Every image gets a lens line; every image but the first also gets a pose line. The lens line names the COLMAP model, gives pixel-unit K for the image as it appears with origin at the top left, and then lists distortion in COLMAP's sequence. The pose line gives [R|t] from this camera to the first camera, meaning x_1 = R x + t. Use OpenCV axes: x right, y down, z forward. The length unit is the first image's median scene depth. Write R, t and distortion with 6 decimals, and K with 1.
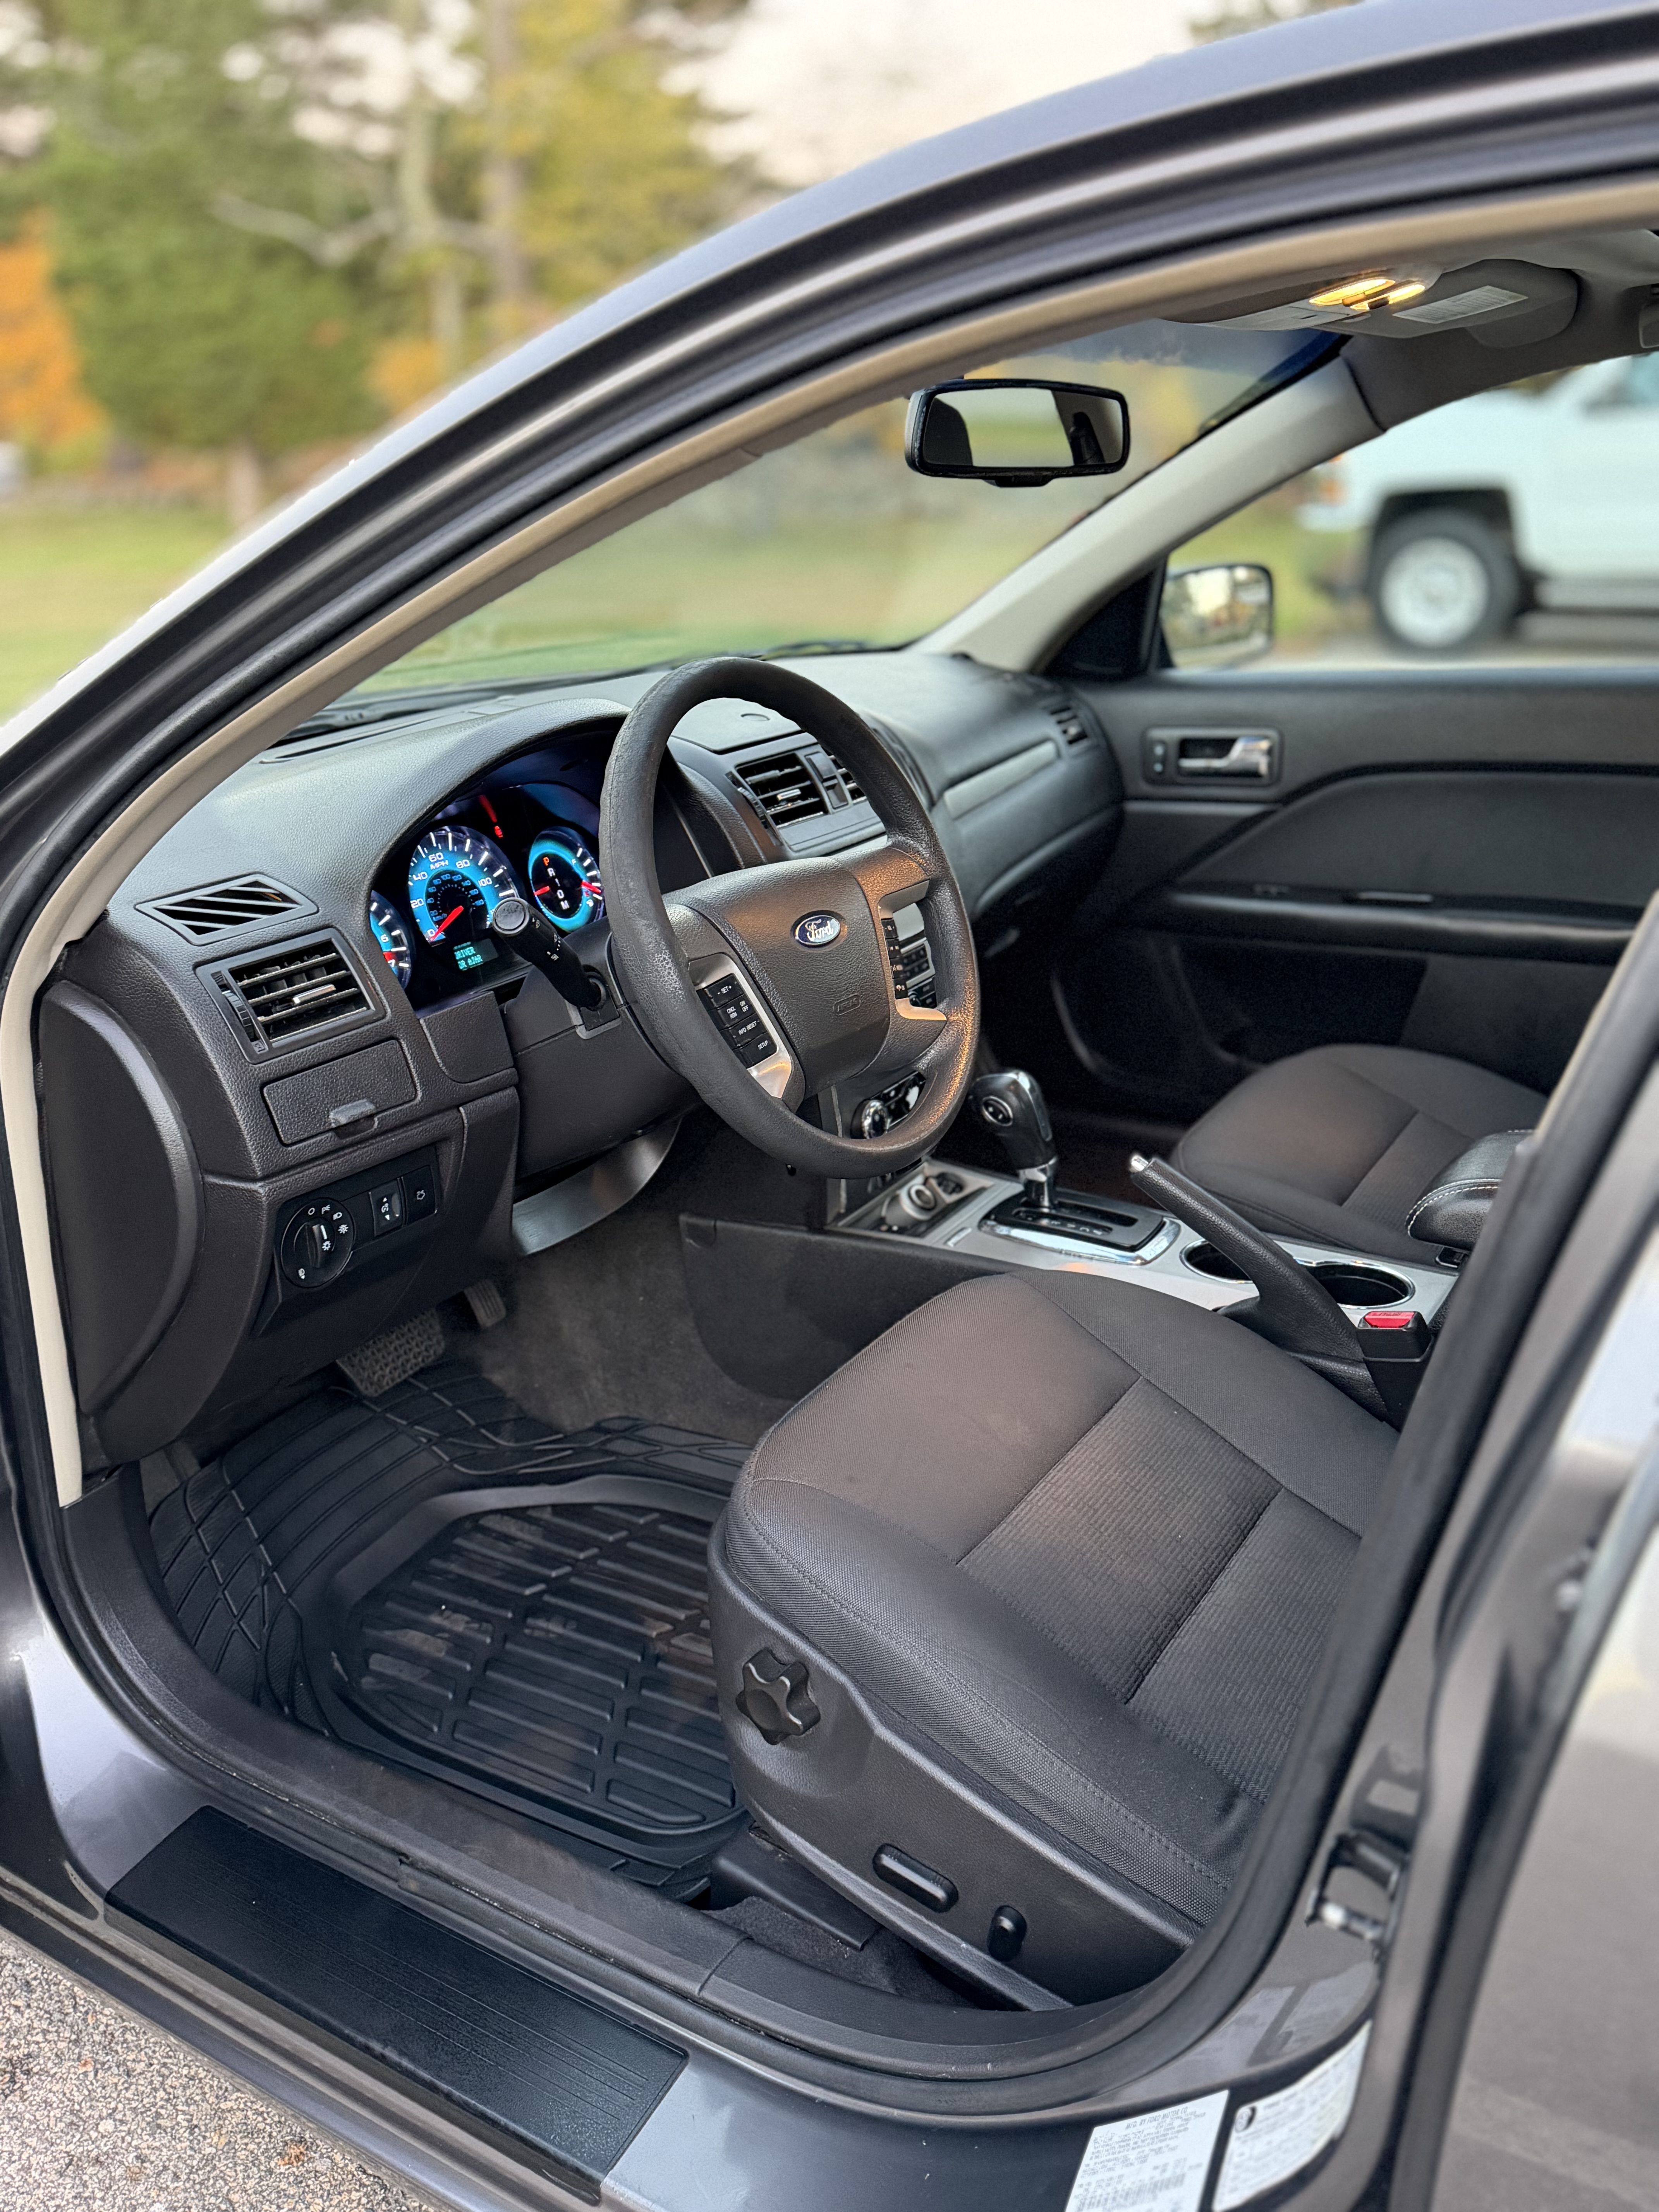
lens RADIAL K [[1718.4, 0, 829.5], [0, 1718.4, 1106.0], [0, 0, 1]] dist [0.129340, -0.197275]
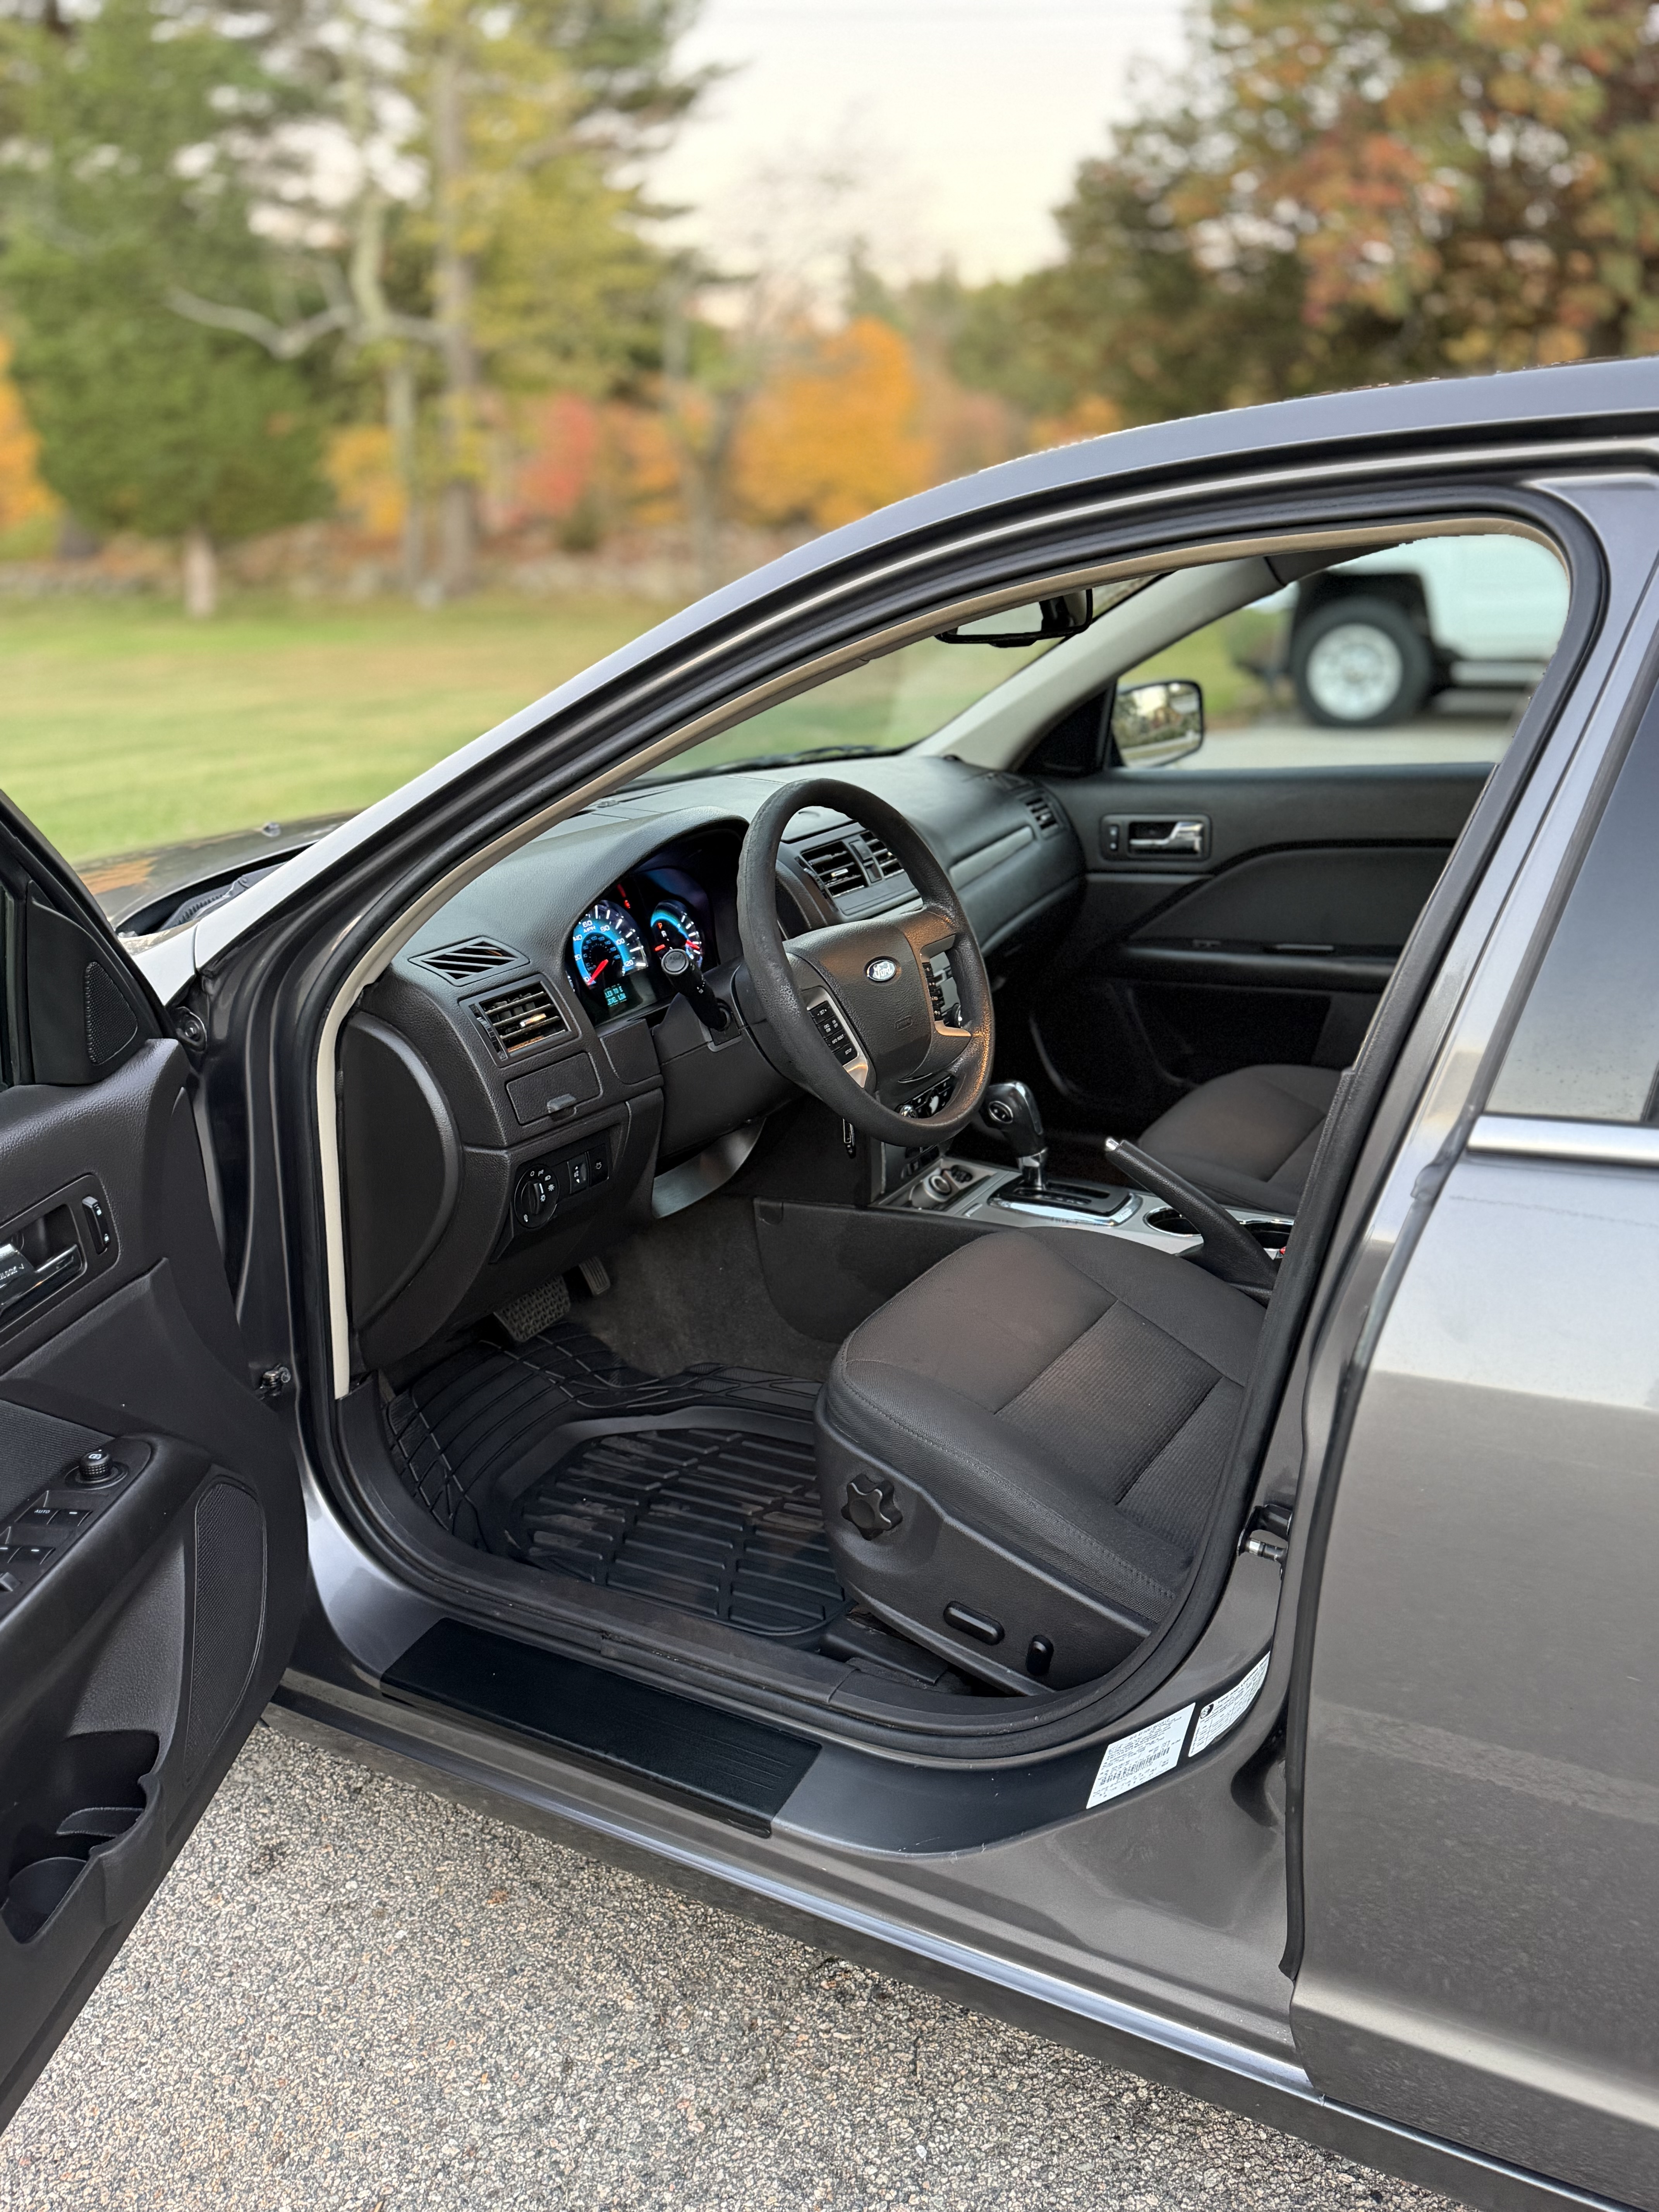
lens RADIAL K [[1718.4, 0, 829.5], [0, 1718.4, 1106.0], [0, 0, 1]] dist [0.129340, -0.197275]
pose [[0.999427, -0.016129, 0.029755, -0.070159], [0.017270, 0.999109, -0.038511, 0.045887], [-0.029107, 0.039003, 0.998815, -0.293613]]
